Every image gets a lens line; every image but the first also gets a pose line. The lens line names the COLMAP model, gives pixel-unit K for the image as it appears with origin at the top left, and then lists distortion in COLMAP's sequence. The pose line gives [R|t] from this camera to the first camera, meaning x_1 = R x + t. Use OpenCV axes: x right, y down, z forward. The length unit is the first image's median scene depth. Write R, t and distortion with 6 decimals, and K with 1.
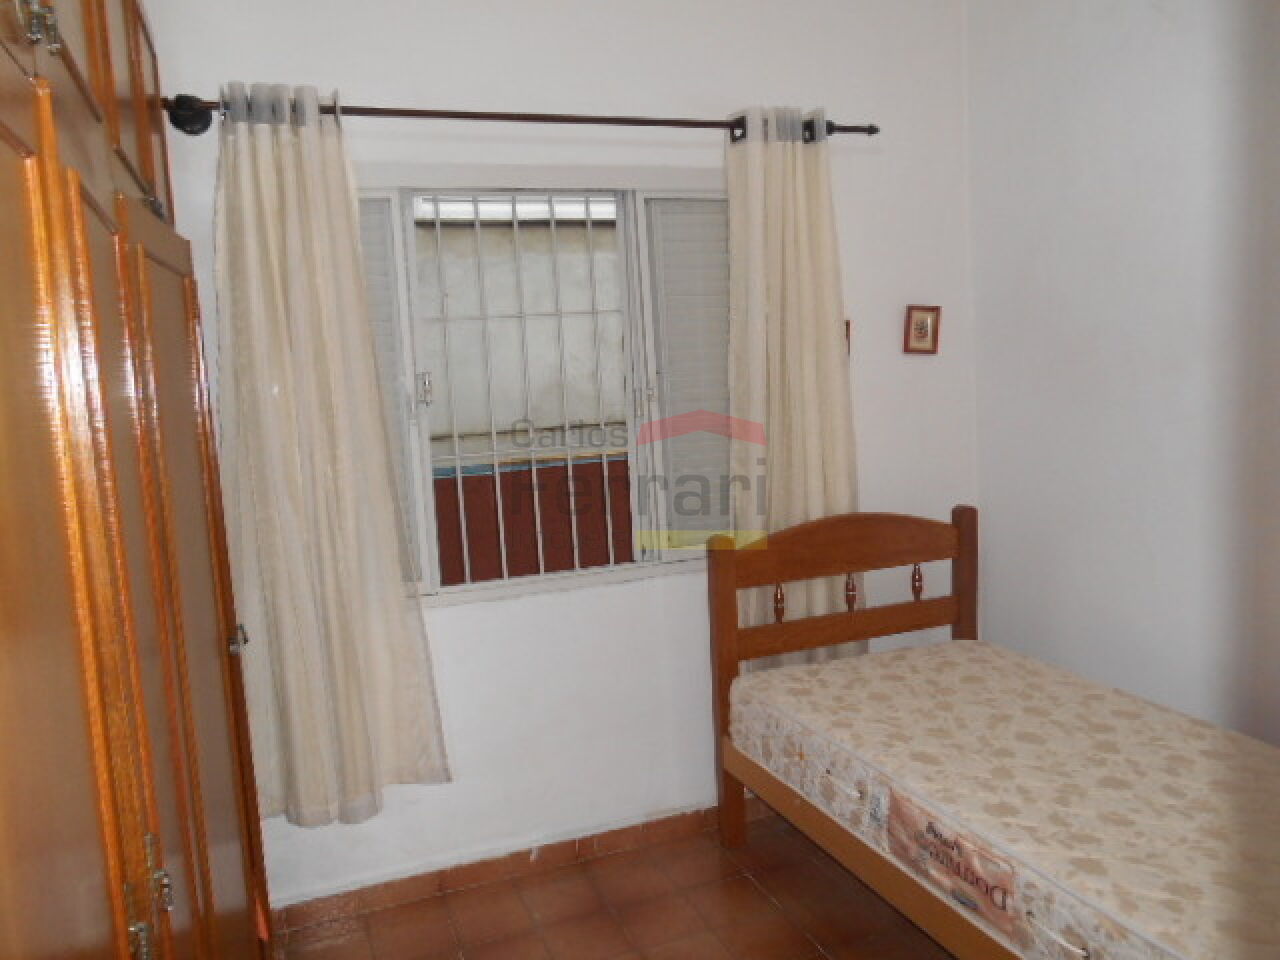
lens RADIAL K [[1003.0, 0, 650.7], [0, 1003.0, 474.2], [0, 0, 1]] dist [-0.020328, 0.021295]
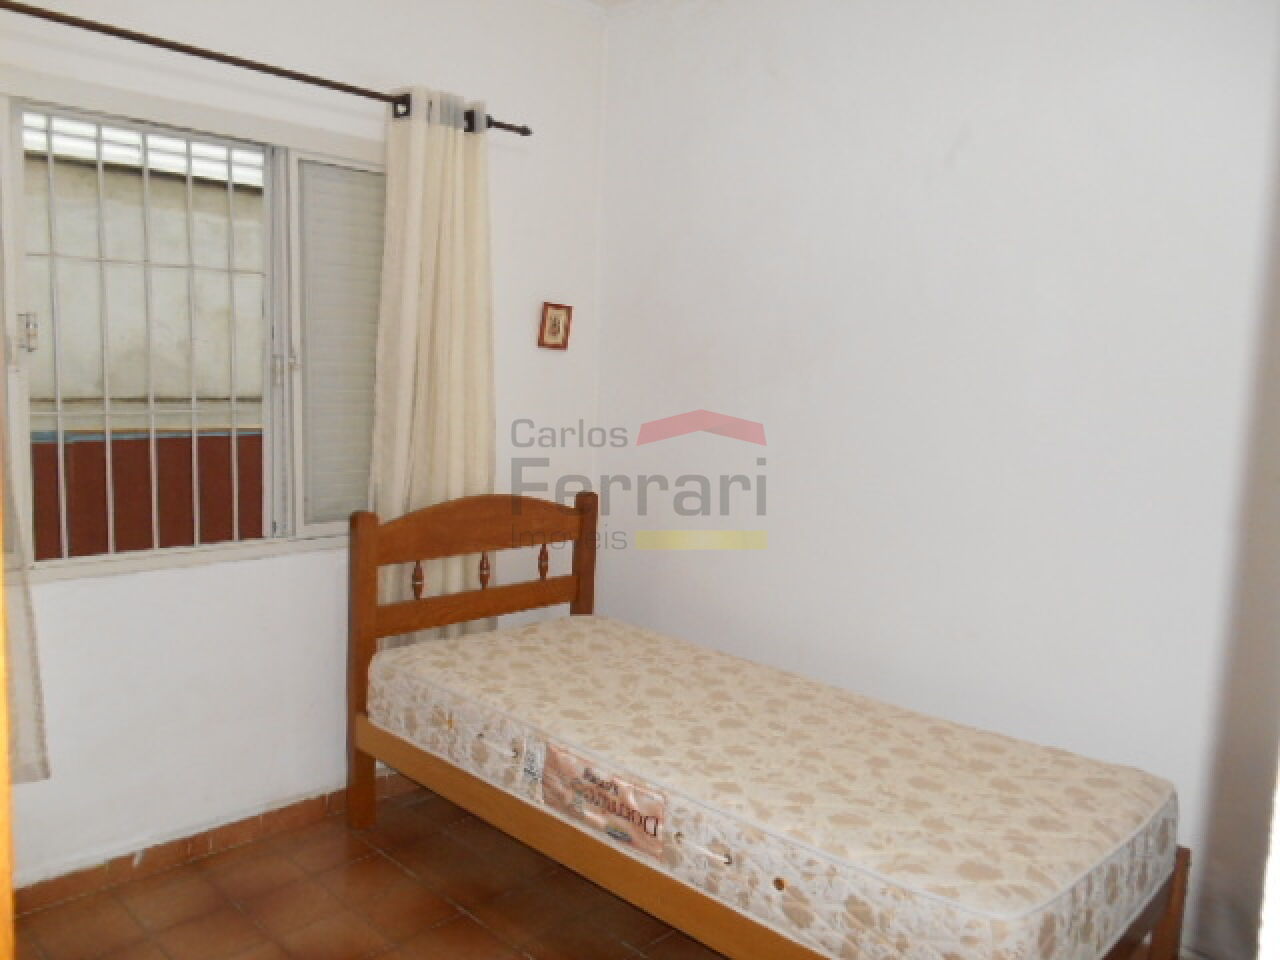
lens RADIAL K [[1003.0, 0, 650.7], [0, 1003.0, 474.2], [0, 0, 1]] dist [-0.020328, 0.021295]
pose [[0.903730, 0.041280, 0.426109, -0.099429], [-0.038546, 0.999144, -0.015041, 0.029683], [-0.426365, -0.002832, 0.904547, -0.013117]]
